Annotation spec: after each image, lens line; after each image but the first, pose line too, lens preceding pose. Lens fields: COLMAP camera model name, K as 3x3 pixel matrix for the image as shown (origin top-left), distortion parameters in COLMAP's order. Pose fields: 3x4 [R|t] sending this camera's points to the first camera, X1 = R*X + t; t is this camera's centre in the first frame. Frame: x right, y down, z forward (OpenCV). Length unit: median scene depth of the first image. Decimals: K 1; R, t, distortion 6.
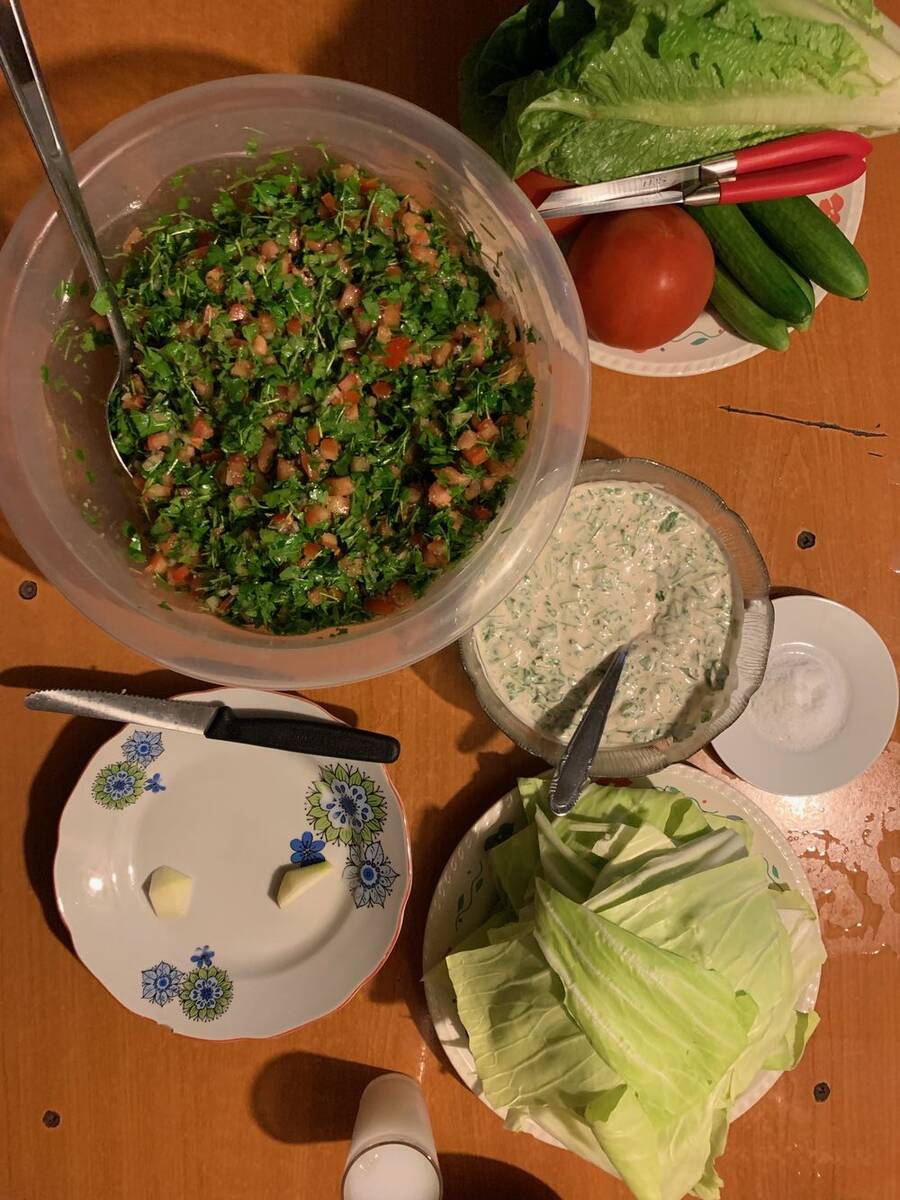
lens RADIAL K [[912.0, 0, 446.2], [0, 912.0, 593.8], [0, 0, 1]] dist [-0.004250, -0.020716]
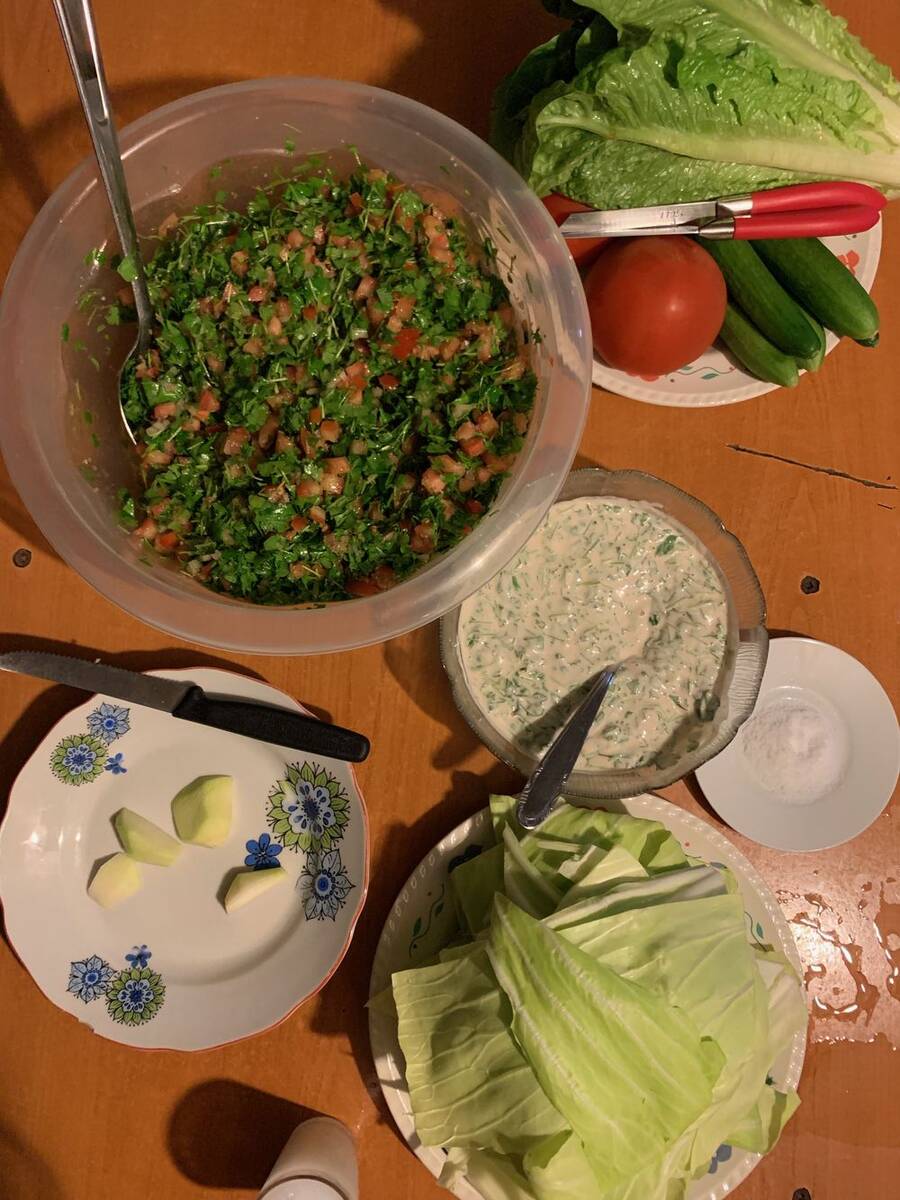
lens RADIAL K [[912.0, 0, 444.9], [0, 912.0, 582.9], [0, 0, 1]] dist [-0.004250, -0.020716]
pose [[0.994691, 0.093573, -0.042834, 0.057043], [-0.098829, 0.984624, -0.144041, 0.138987], [0.028697, 0.147509, 0.988644, 0.029591]]
